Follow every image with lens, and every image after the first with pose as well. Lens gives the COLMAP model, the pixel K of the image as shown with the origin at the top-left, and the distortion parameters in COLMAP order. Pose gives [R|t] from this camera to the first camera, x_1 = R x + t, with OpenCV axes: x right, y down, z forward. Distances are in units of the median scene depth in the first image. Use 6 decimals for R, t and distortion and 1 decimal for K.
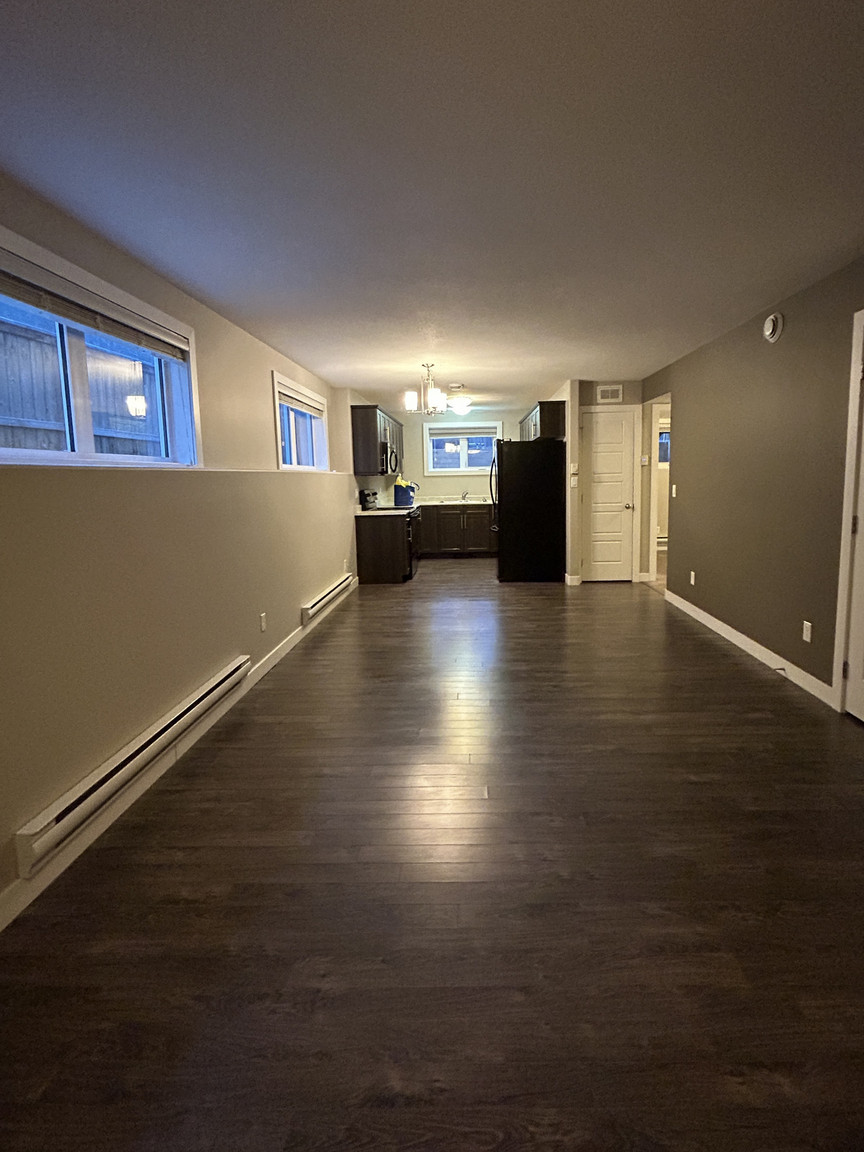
lens RADIAL K [[692.8, 0, 432.0], [0, 692.8, 576.0], [0, 0, 1]] dist [0.000950, 0.000075]
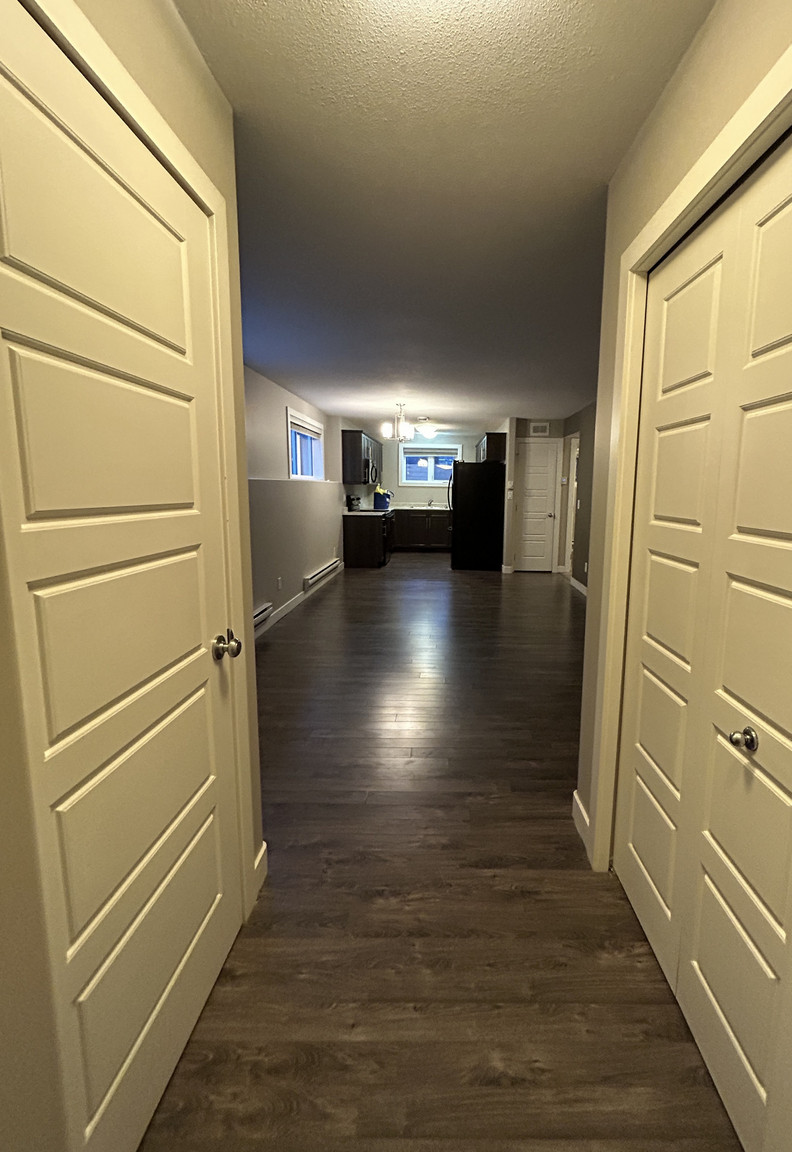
lens RADIAL K [[613.1, 0, 437.6], [0, 613.1, 591.2], [0, 0, 1]] dist [-0.000575, -0.000022]
pose [[0.998348, 0.028621, 0.049818, 0.013482], [-0.029969, 0.999199, 0.026520, 0.020064], [-0.049019, -0.027969, 0.998406, -0.162380]]
